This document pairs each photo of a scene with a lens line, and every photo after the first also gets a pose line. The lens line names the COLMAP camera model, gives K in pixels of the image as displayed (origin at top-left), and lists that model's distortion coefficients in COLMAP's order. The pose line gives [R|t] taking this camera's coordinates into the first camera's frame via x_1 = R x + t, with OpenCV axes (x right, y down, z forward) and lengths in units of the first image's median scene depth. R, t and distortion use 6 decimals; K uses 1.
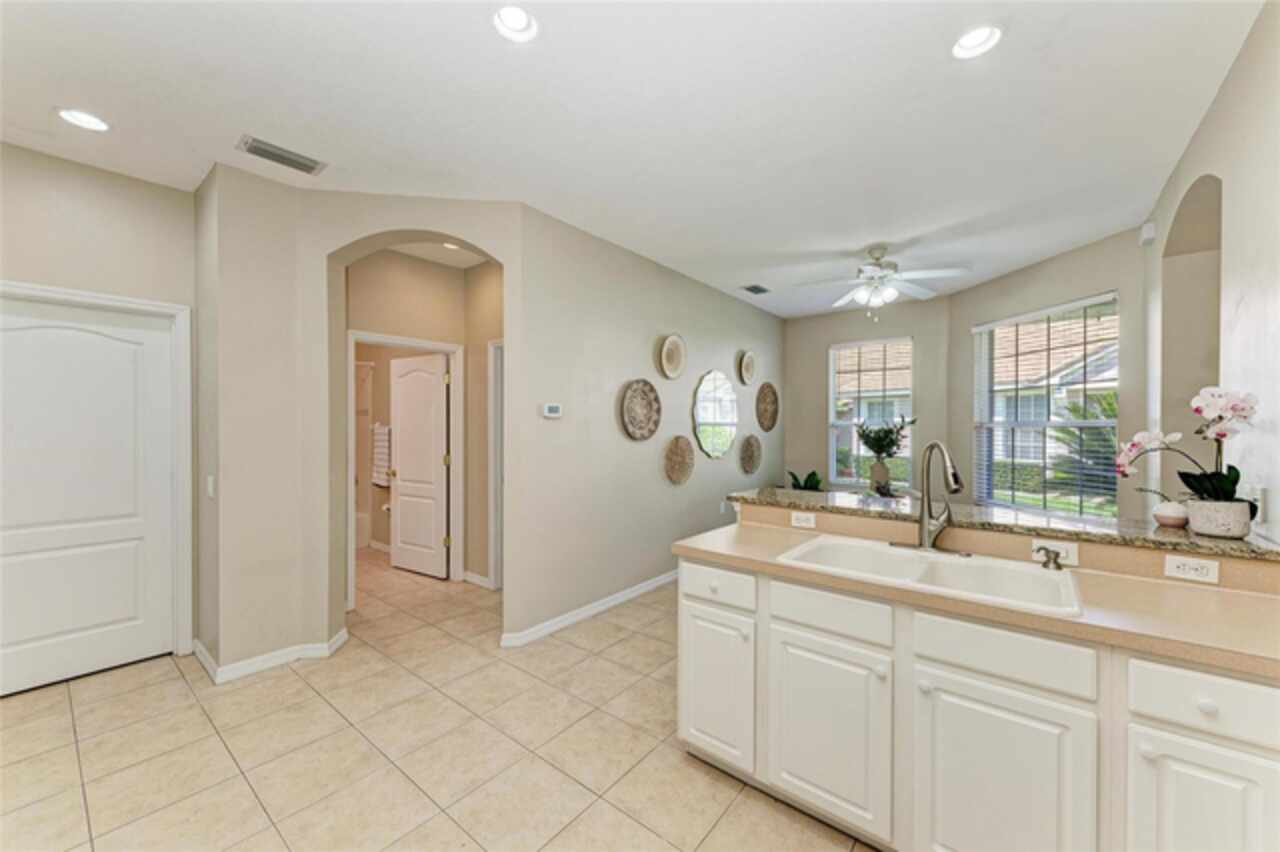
lens RADIAL K [[482.2, 0, 640.4], [0, 482.2, 430.4], [0, 0, 1]] dist [0.010252, -0.000958]
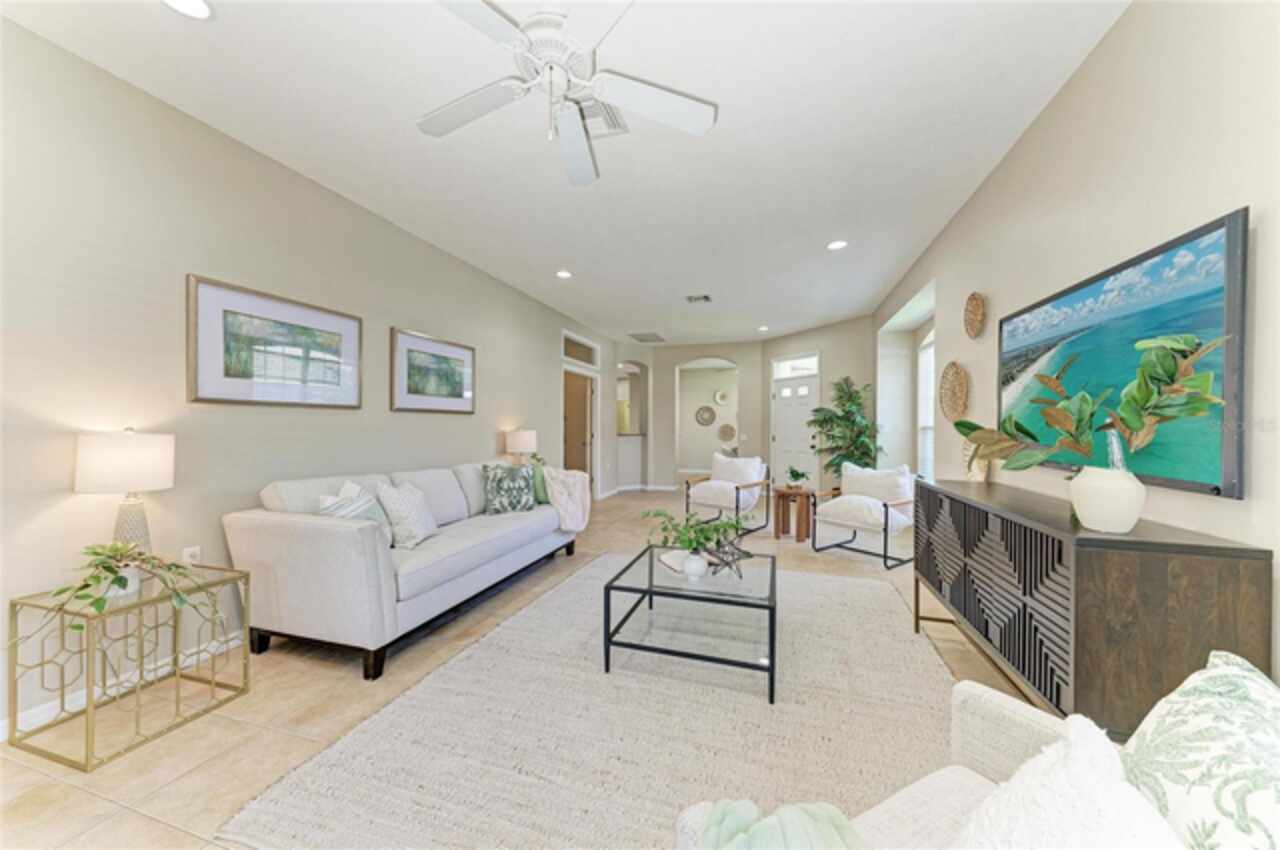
lens RADIAL K [[437.1, 0, 639.5], [0, 437.1, 428.4], [0, 0, 1]] dist [0.024172, -0.000085]
pose [[0.368768, 0.002375, -0.929518, 2.610867], [-0.009244, 0.999957, -0.001113, 0.050266], [0.929475, 0.009003, 0.368774, -0.485214]]
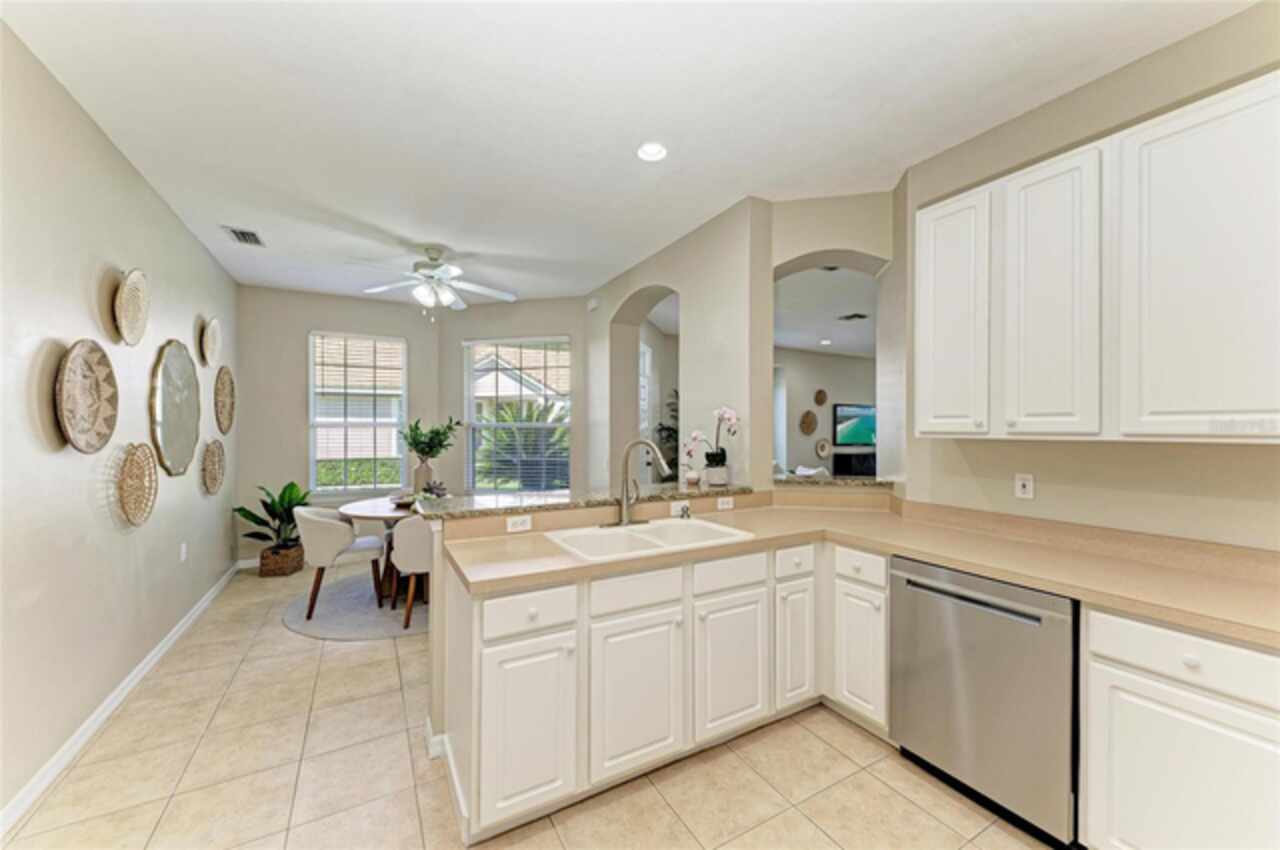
lens RADIAL K [[482.2, 0, 641.1], [0, 482.2, 427.6], [0, 0, 1]] dist [0.010252, -0.000958]
pose [[0.368256, -0.002110, 0.929722, -0.283290], [0.007219, 0.999974, -0.000590, -0.004087], [-0.929696, 0.006929, 0.368262, 0.241186]]
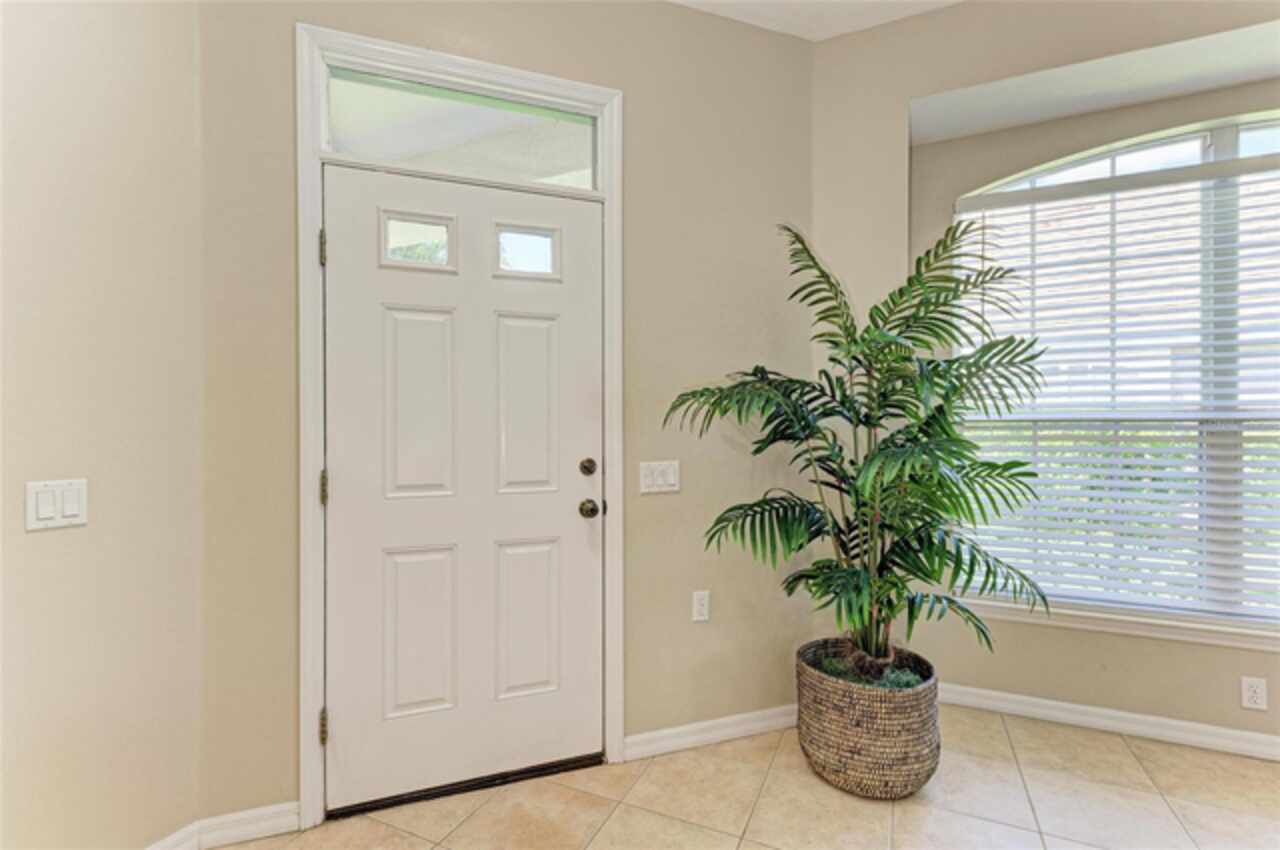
lens RADIAL K [[569.5, 0, 635.1], [0, 569.5, 426.1], [0, 0, 1]] dist [0.001874, -0.001268]
pose [[0.974127, -0.004184, 0.225964, 1.142560], [0.005331, 0.999976, -0.004469, 0.042492], [-0.225939, 0.005558, 0.974126, 0.302562]]
